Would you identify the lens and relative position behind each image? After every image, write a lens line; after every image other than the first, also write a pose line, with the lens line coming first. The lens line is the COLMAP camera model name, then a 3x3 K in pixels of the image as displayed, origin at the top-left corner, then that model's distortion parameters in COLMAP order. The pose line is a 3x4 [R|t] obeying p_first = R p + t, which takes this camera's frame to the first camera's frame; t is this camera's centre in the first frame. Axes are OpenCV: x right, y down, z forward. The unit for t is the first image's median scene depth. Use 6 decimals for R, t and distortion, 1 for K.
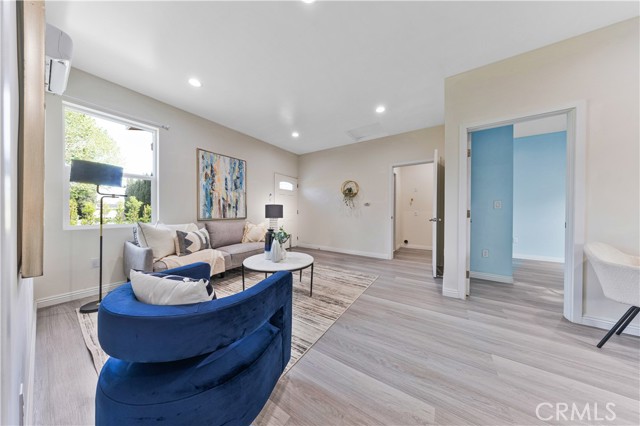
lens RADIAL K [[186.7, 0, 320.7], [0, 186.7, 214.7], [0, 0, 1]] dist [-0.008547, 0.000323]
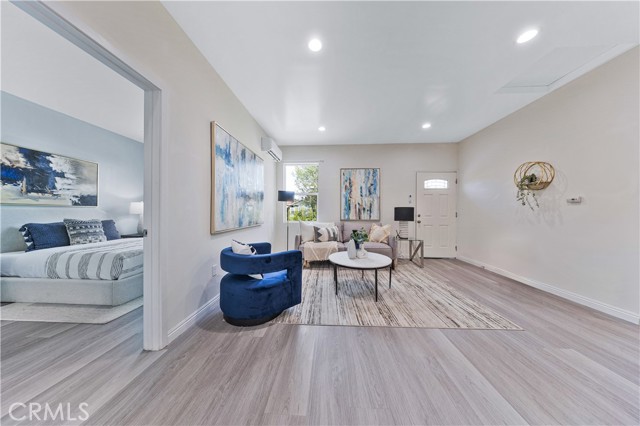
lens RADIAL K [[186.7, 0, 316.0], [0, 186.7, 213.2], [0, 0, 1]] dist [-0.008547, 0.000323]
pose [[0.492039, -0.001503, -0.870572, 0.425242], [-0.013851, 0.999858, -0.009555, -0.008118], [0.870463, 0.016759, 0.491948, 0.152593]]
